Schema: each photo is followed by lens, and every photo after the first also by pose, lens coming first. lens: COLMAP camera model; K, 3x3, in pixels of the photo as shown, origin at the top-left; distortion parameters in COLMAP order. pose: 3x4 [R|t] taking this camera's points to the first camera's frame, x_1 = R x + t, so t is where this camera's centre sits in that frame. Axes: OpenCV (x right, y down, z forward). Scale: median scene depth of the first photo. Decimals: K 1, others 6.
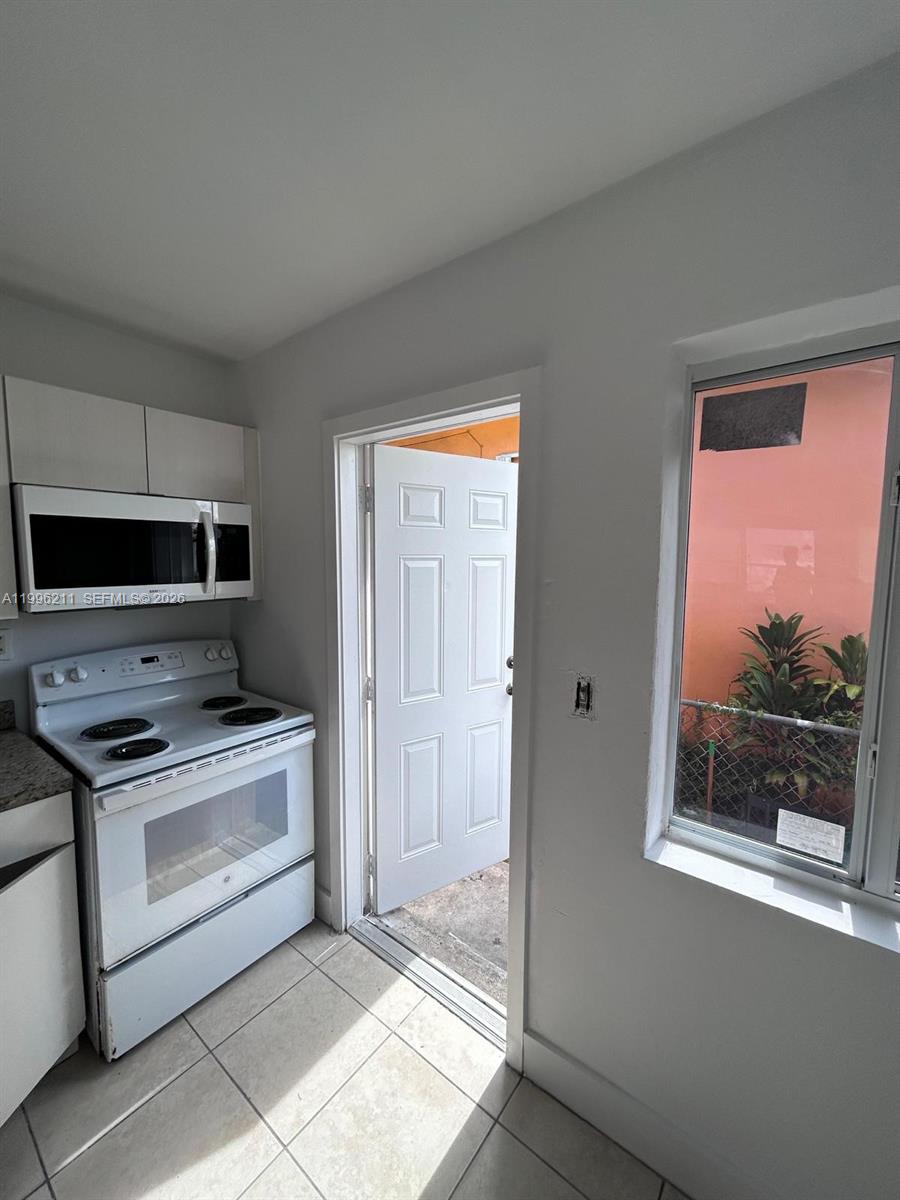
lens RADIAL K [[485.5, 0, 448.8], [0, 485.5, 596.7], [0, 0, 1]] dist [-0.000458, 0.001712]
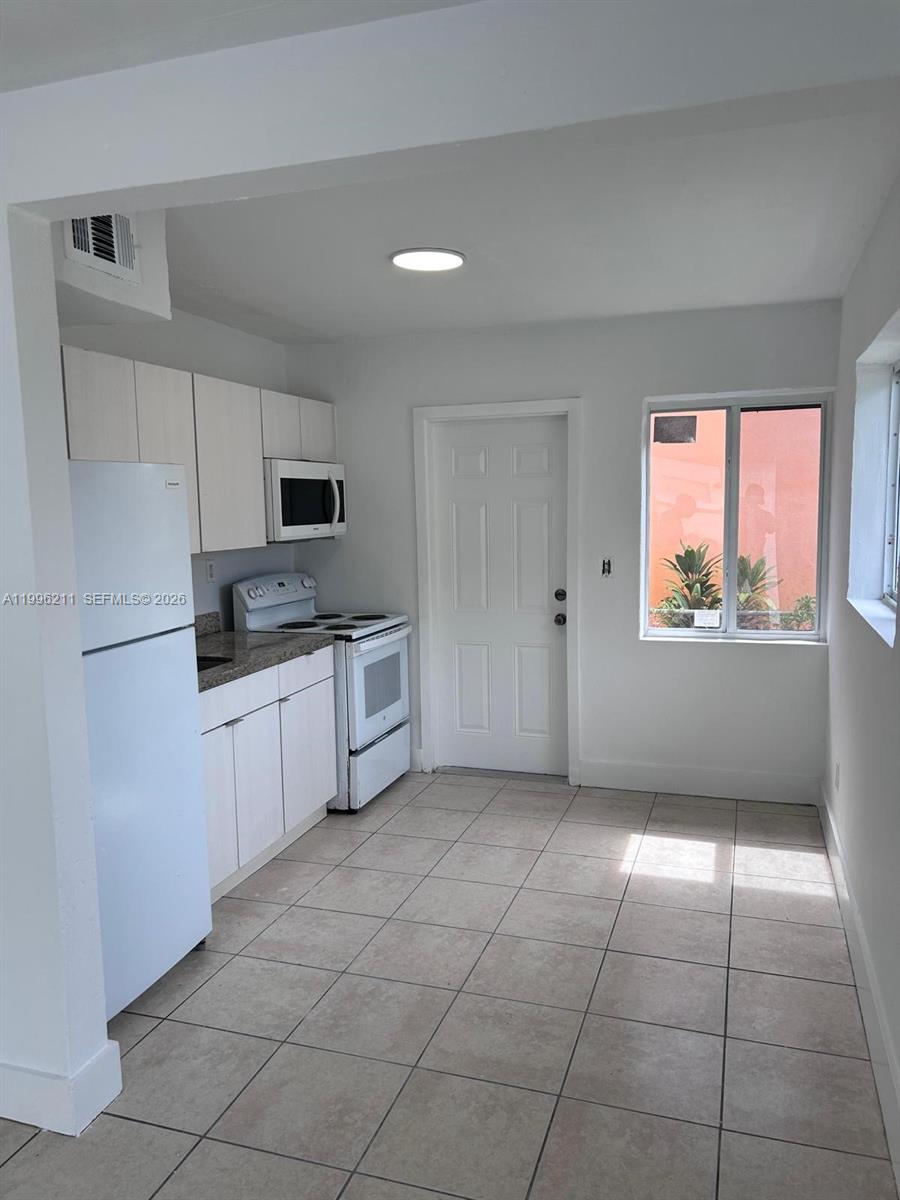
lens RADIAL K [[901.9, 0, 447.4], [0, 901.9, 610.7], [0, 0, 1]] dist [0.043249, -0.051795]
pose [[0.942830, -0.068463, 0.326167, -1.037305], [0.058321, 0.997464, 0.040784, 0.132757], [-0.328133, -0.019430, 0.944432, -1.515887]]
